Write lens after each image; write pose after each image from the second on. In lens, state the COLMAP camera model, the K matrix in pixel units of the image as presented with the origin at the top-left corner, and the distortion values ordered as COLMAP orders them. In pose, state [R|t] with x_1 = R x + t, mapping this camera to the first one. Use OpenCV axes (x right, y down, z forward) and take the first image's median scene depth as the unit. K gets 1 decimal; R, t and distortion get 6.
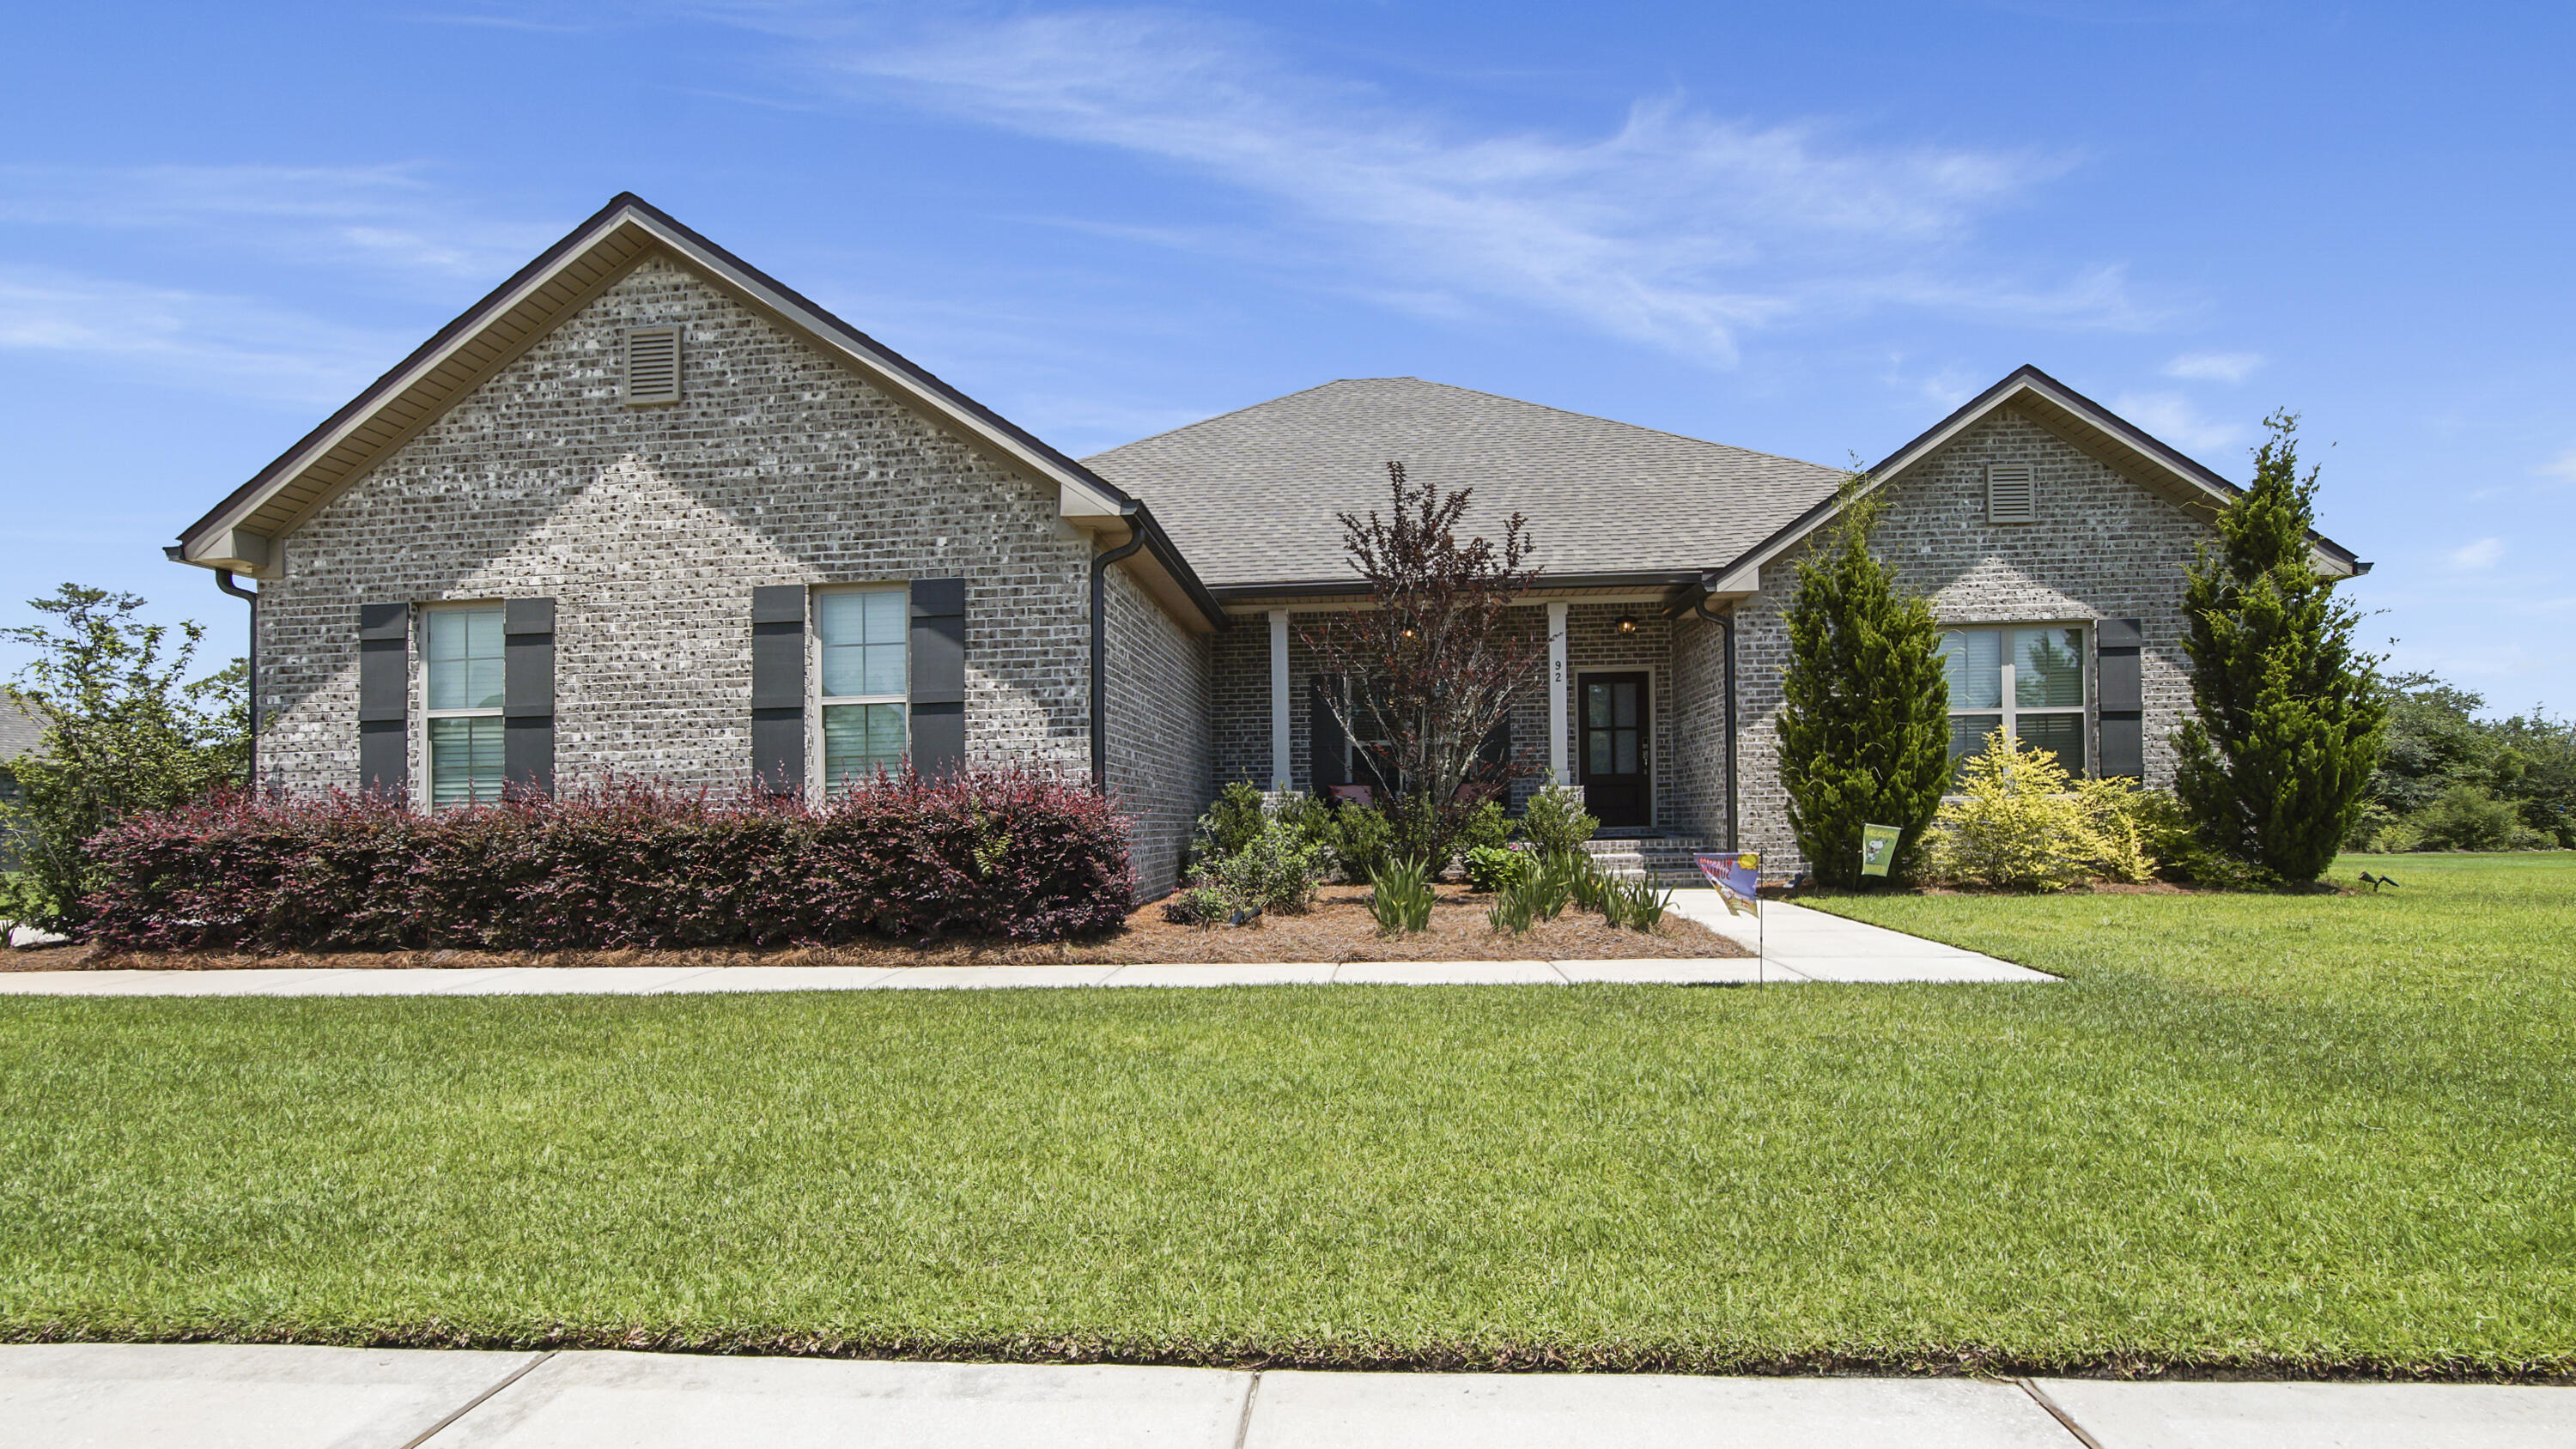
lens RADIAL K [[1183.7, 0, 1283.0], [0, 1183.7, 748.6], [0, 0, 1]] dist [-0.014003, 0.004798]
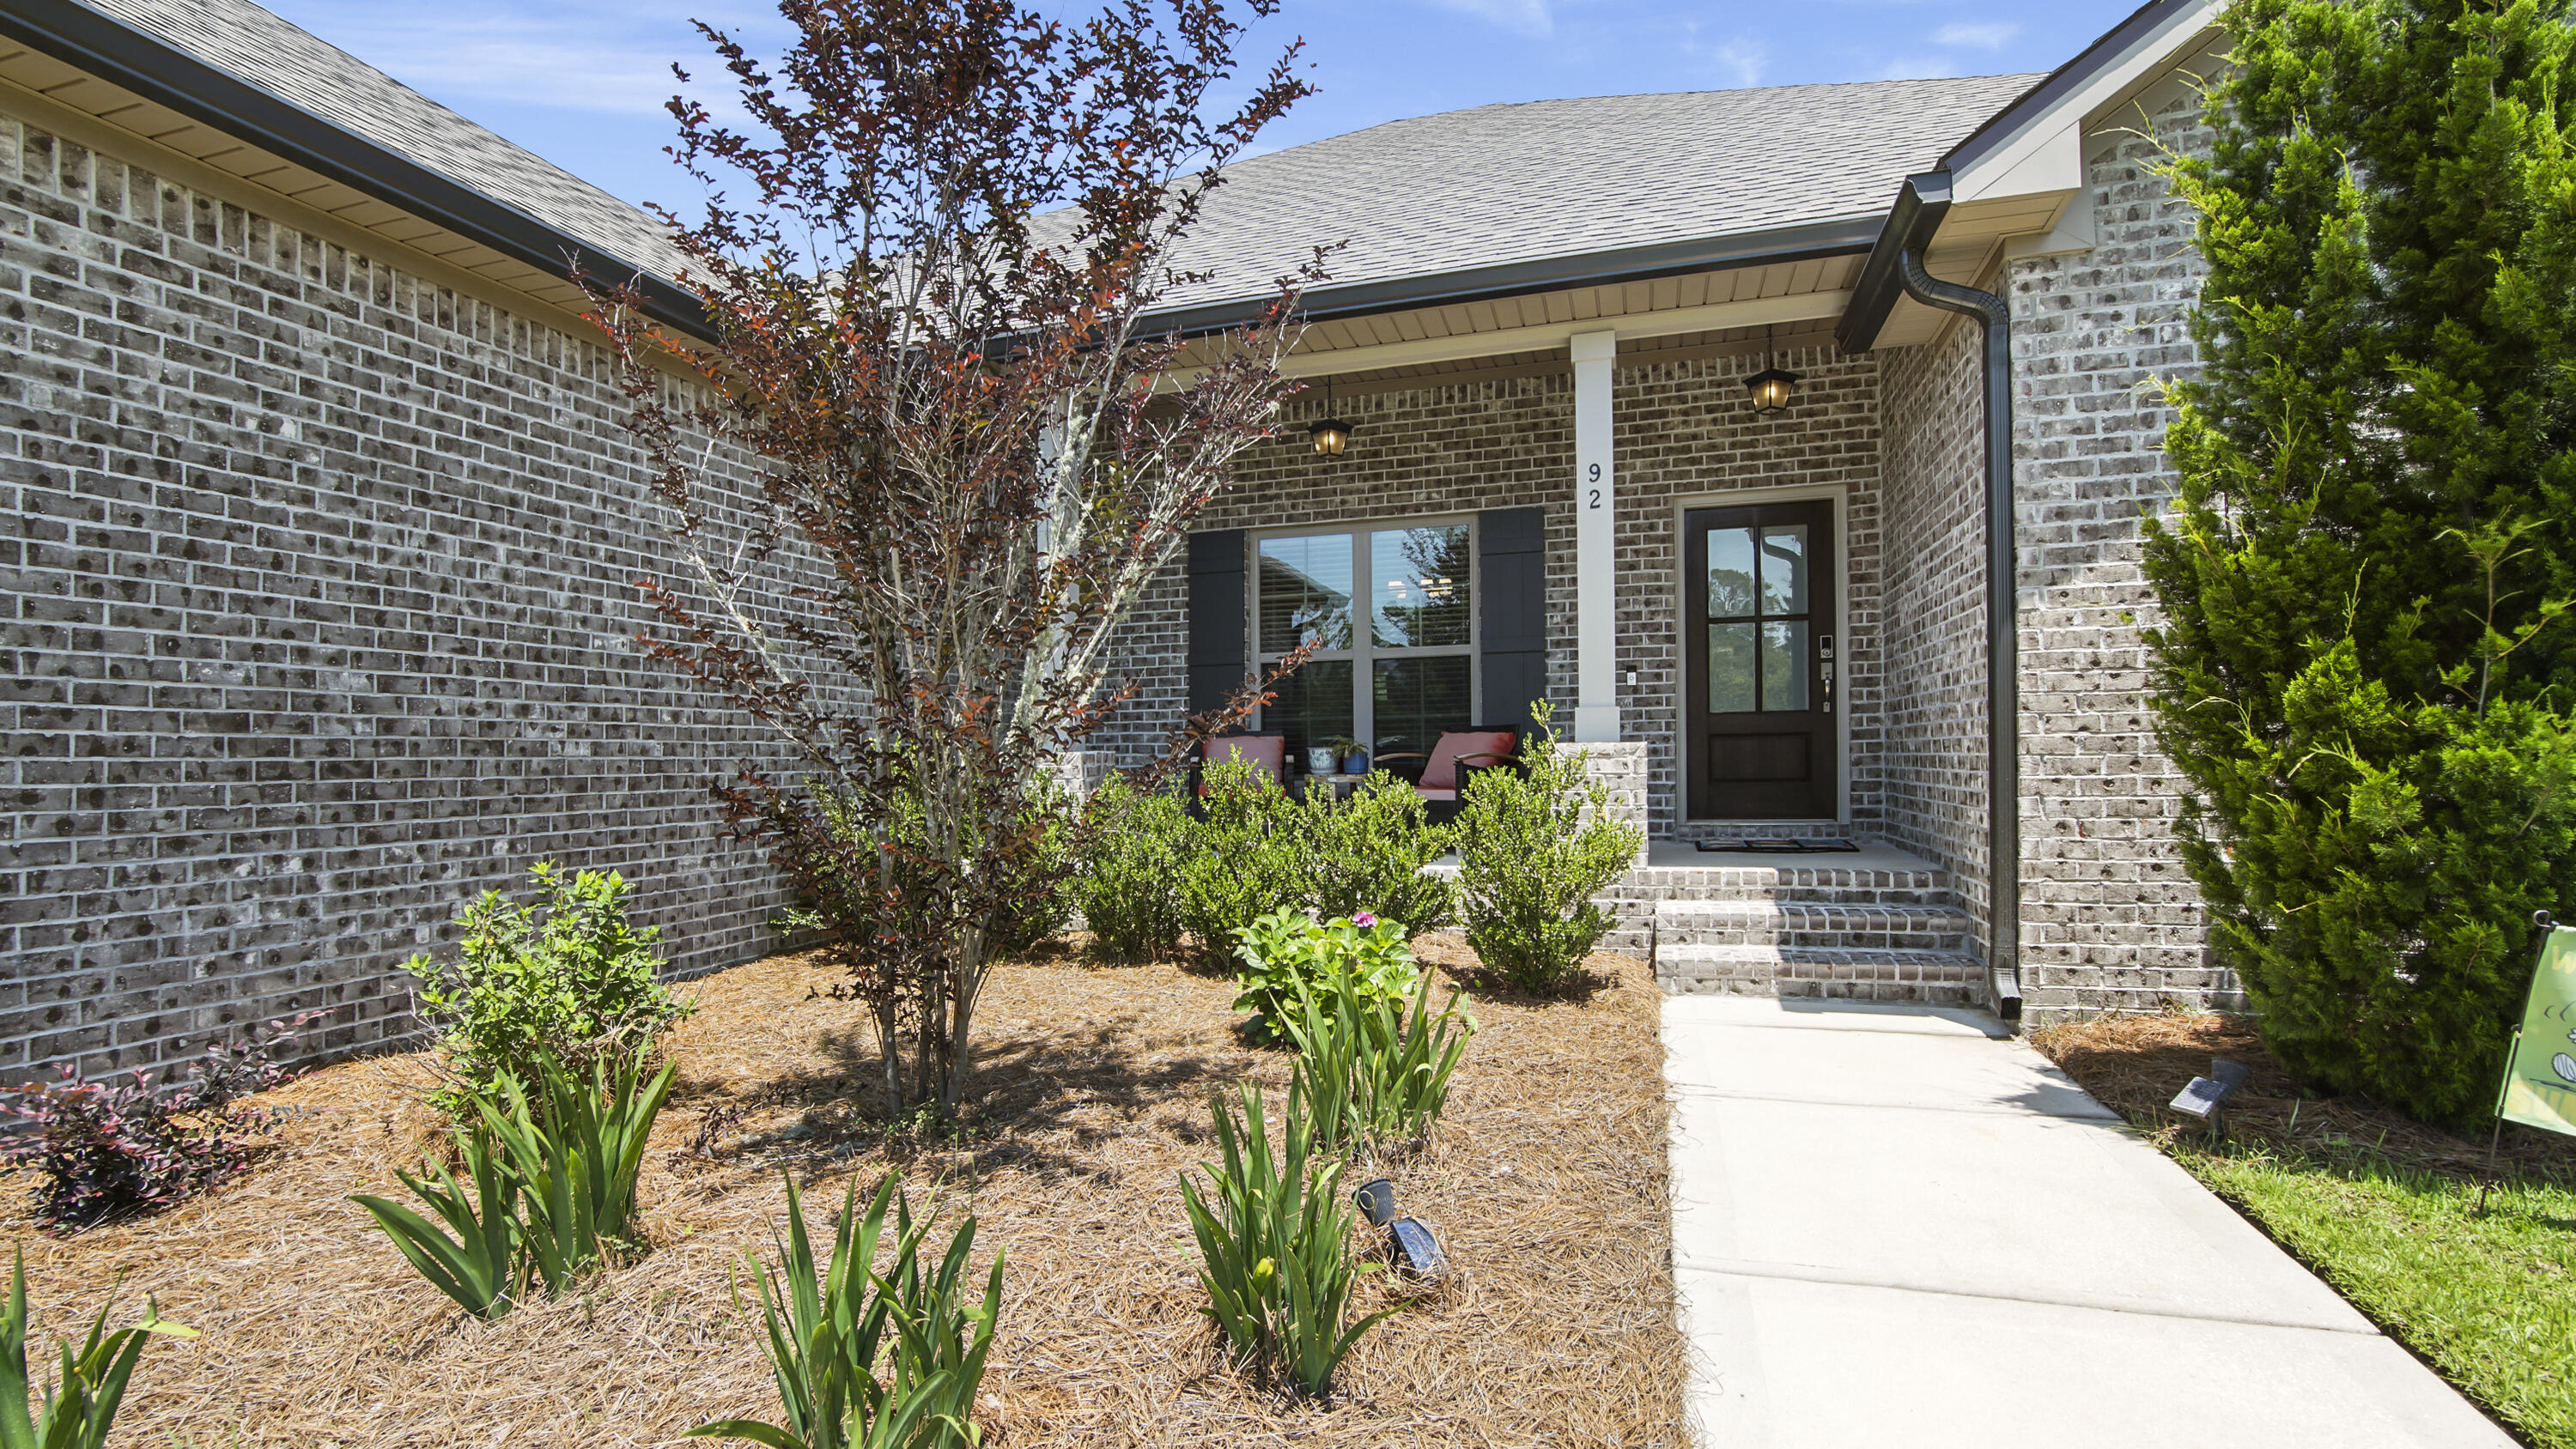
lens RADIAL K [[1162.2, 0, 1288.0], [0, 1162.2, 724.5], [0, 0, 1]] dist [-0.048762, 0.000052]
pose [[0.975370, -0.006456, -0.220479, 0.245640], [0.015528, 0.999101, 0.039438, 0.007136], [0.220026, -0.041890, 0.974594, 0.617502]]
